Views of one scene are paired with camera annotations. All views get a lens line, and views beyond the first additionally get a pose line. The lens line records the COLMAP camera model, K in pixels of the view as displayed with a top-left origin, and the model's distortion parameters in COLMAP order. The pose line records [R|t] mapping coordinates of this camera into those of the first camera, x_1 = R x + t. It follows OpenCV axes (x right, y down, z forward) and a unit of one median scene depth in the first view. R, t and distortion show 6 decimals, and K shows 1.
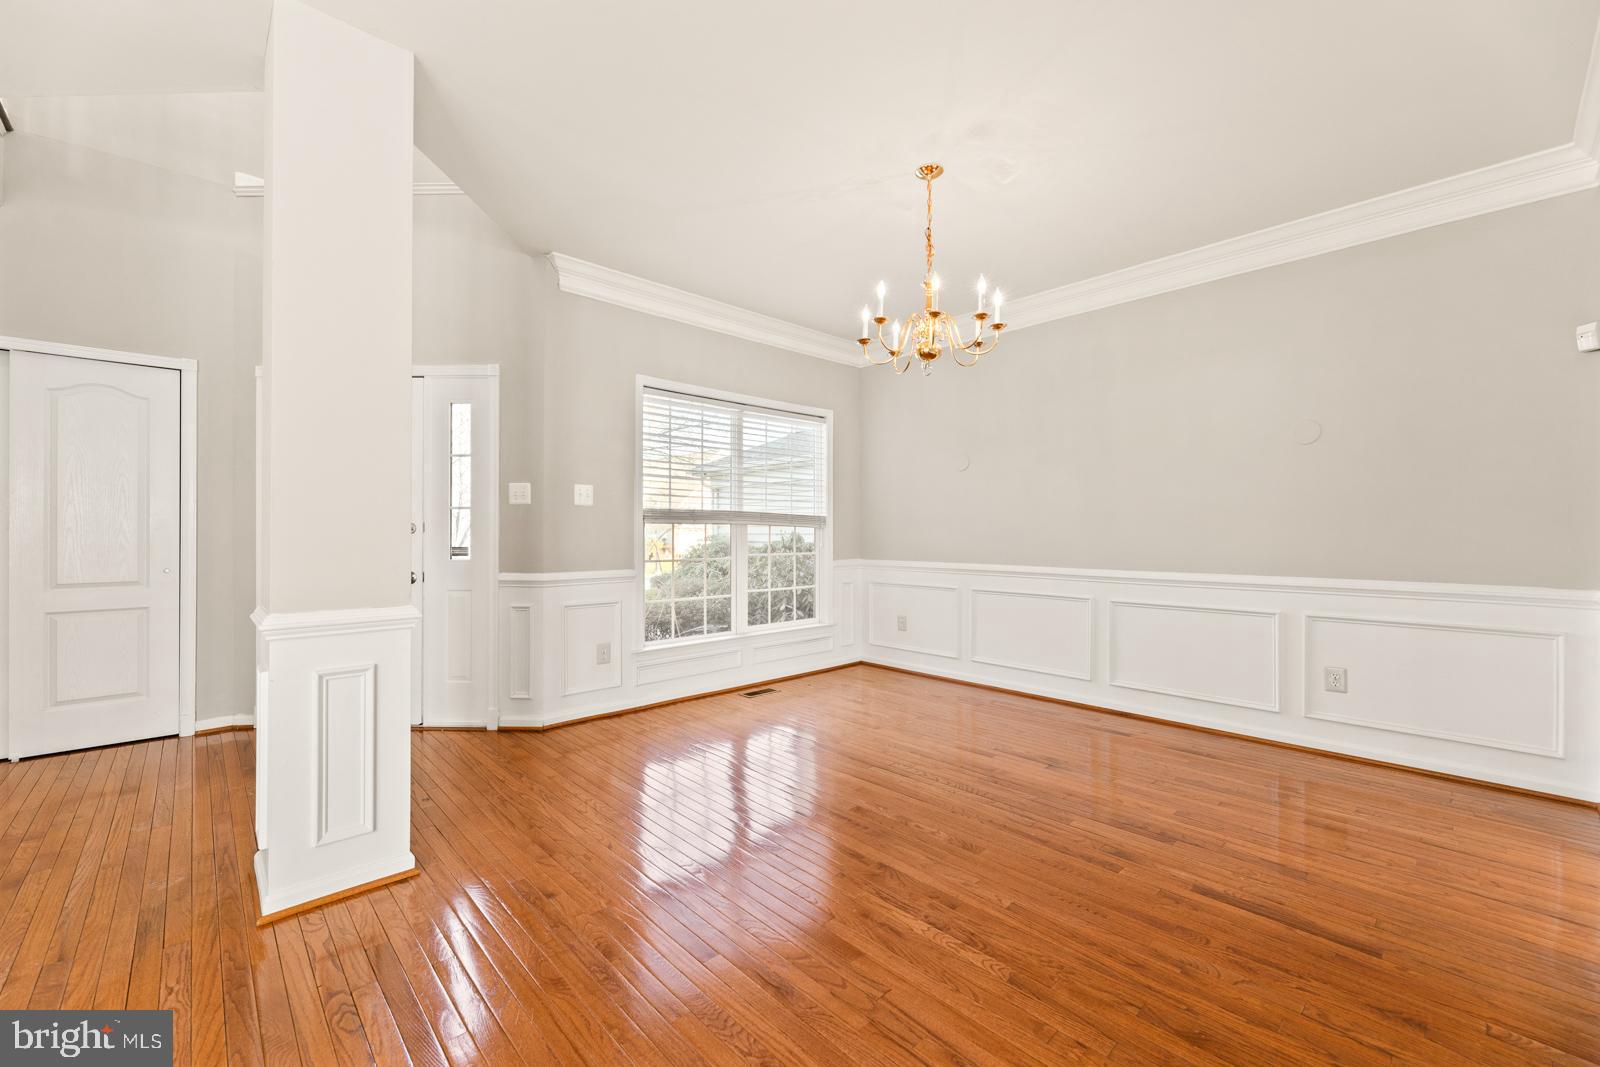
lens RADIAL K [[644.2, 0, 803.3], [0, 644.2, 531.2], [0, 0, 1]] dist [-0.000847, -0.000420]
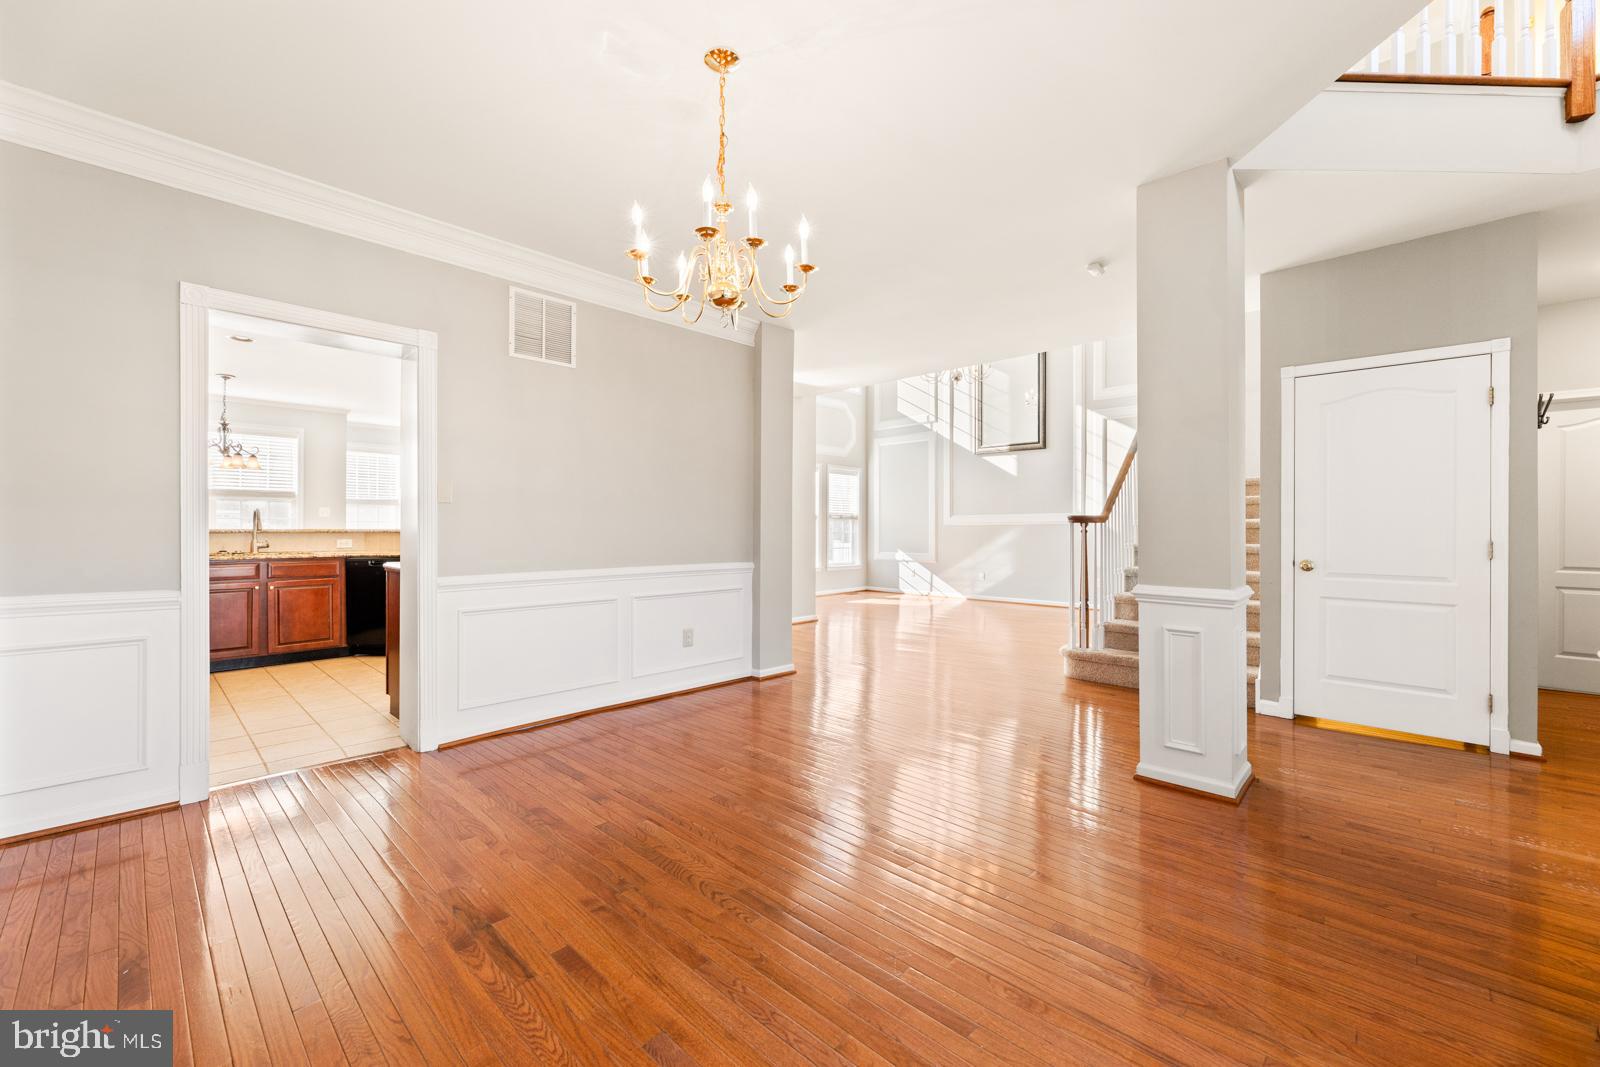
lens RADIAL K [[646.0, 0, 804.2], [0, 646.0, 527.4], [0, 0, 1]] dist [0.000466, 0.000028]
pose [[-0.998724, -0.001746, -0.050477, 0.132751], [-0.001474, 0.999984, -0.005421, 0.001112], [0.050486, -0.005339, -0.998711, 1.717895]]
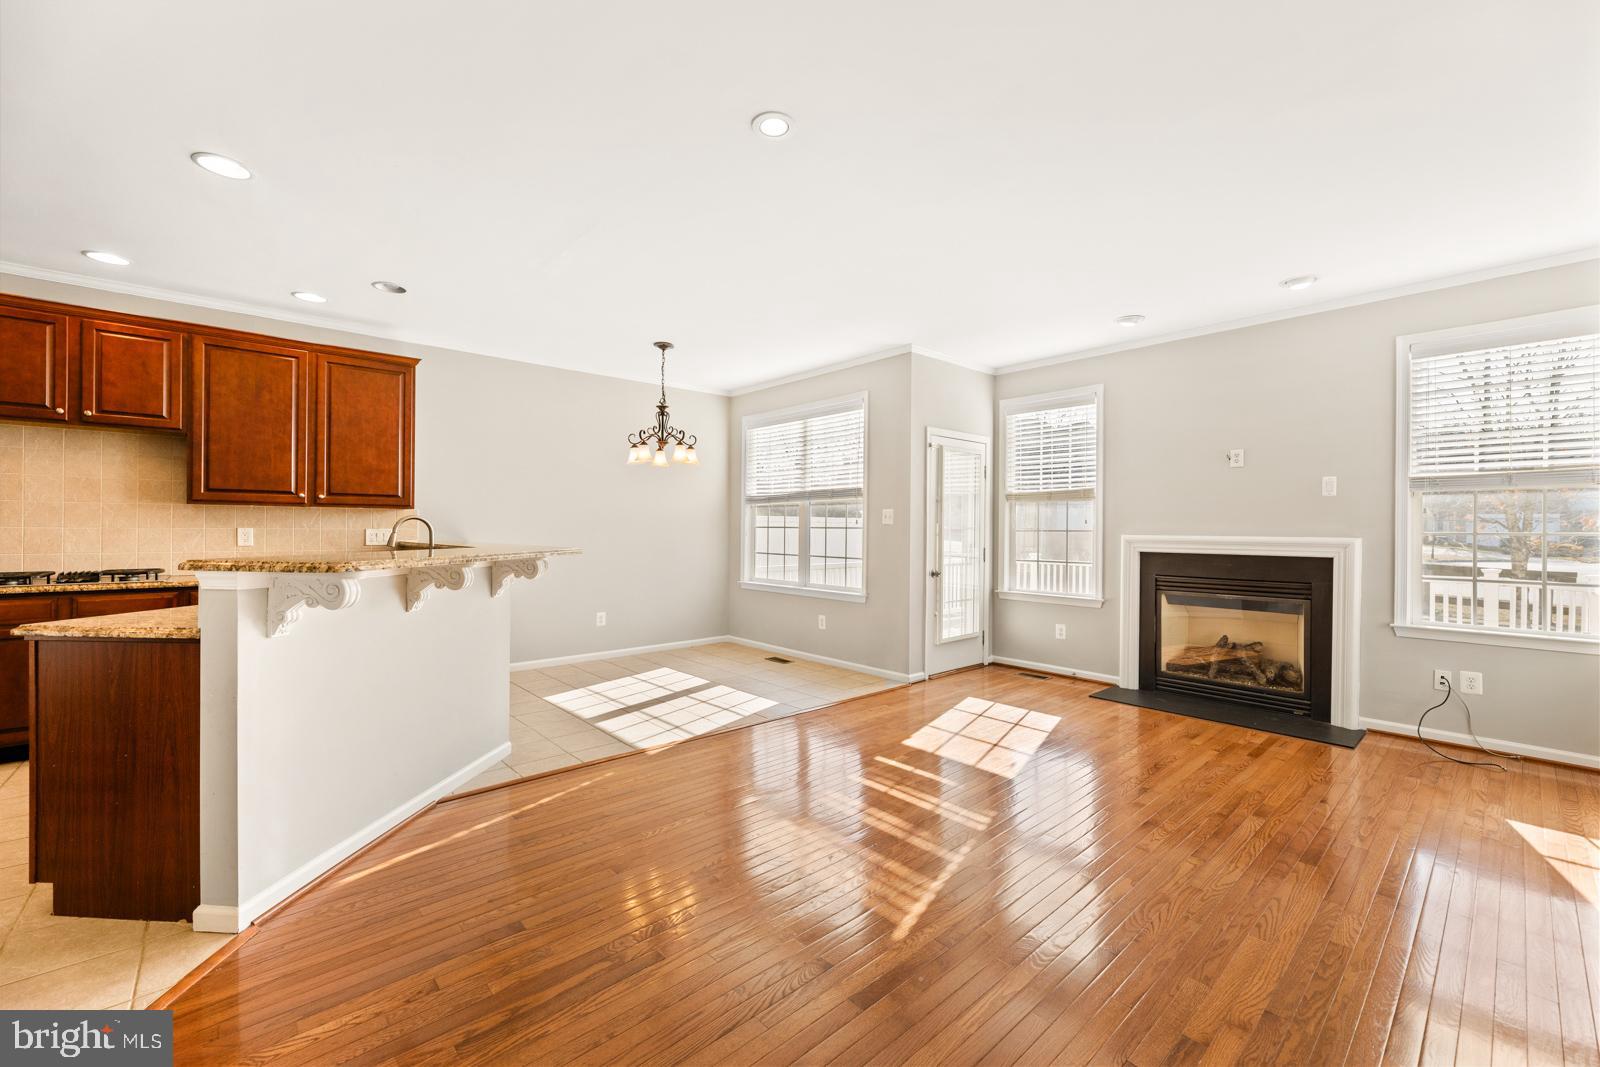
lens RADIAL K [[644.2, 0, 803.3], [0, 644.2, 531.2], [0, 0, 1]] dist [-0.000847, -0.000420]
pose [[0.024340, 0.001188, 0.999703, 0.309351], [-0.007831, 0.999969, -0.000997, -0.034197], [-0.999673, -0.007804, 0.024348, -1.045089]]
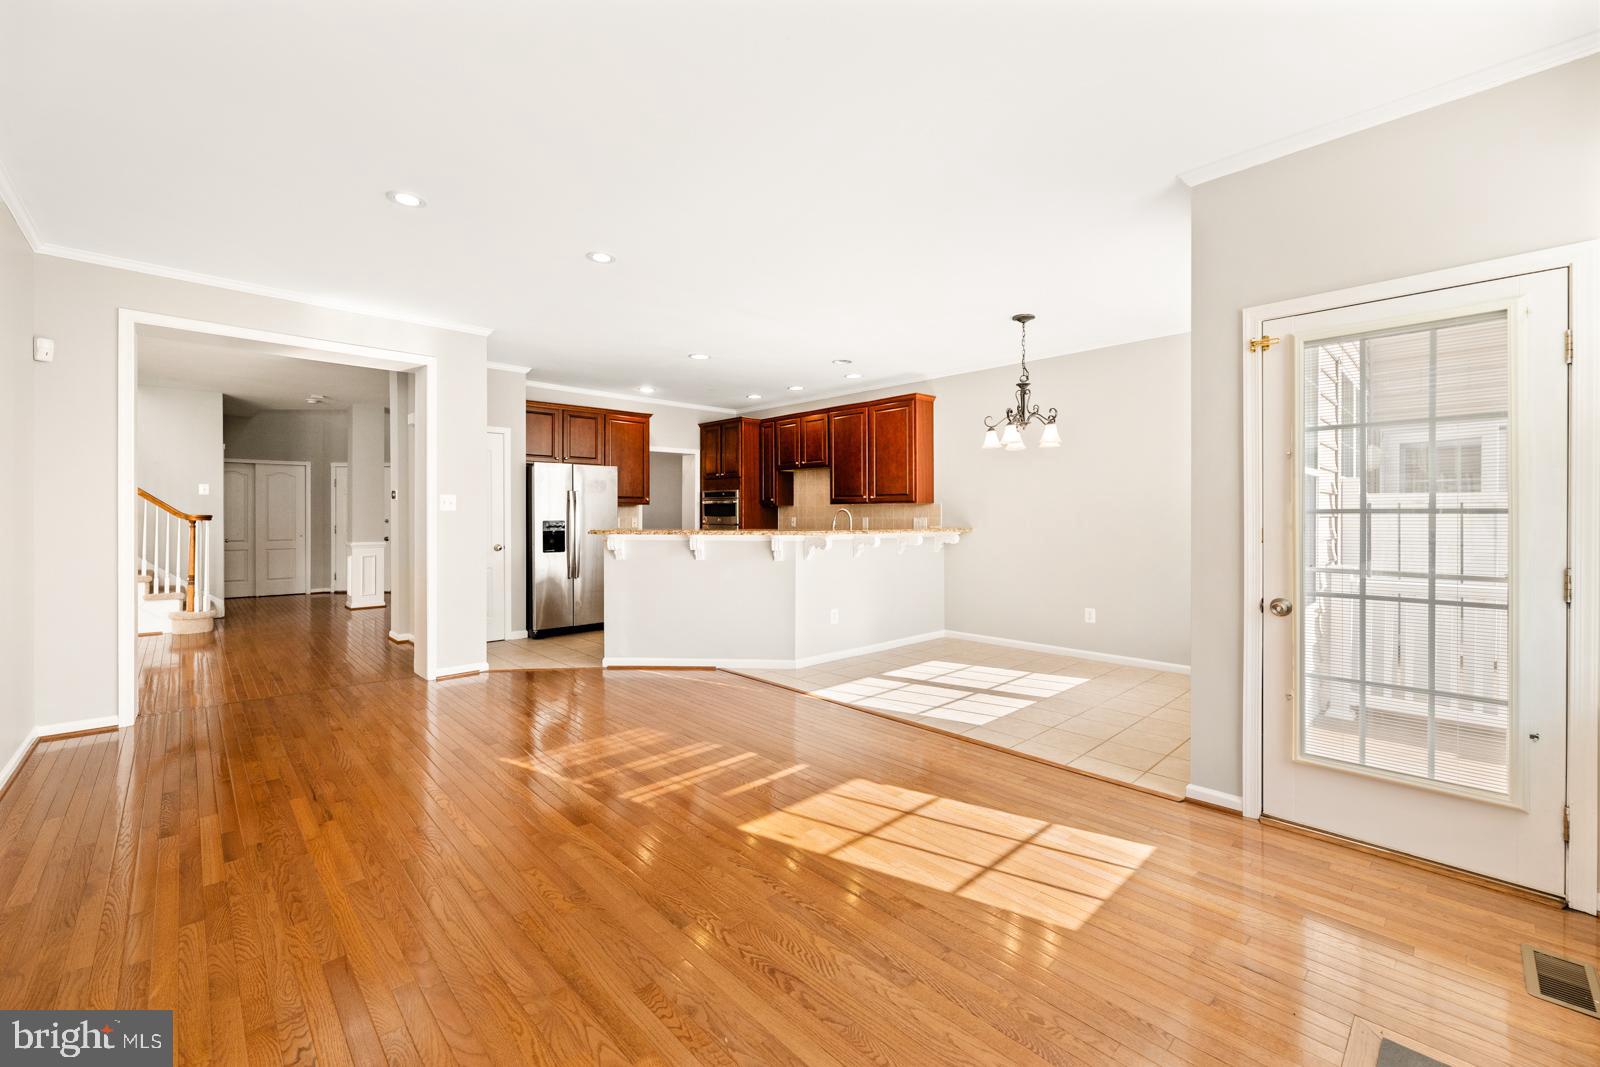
lens RADIAL K [[646.0, 0, 804.2], [0, 646.0, 527.4], [0, 0, 1]] dist [0.000466, 0.000028]
pose [[0.999961, 0.004255, 0.007754, 1.477020], [-0.004398, 0.999817, 0.018631, -0.040792], [-0.007673, -0.018665, 0.999796, -2.224718]]
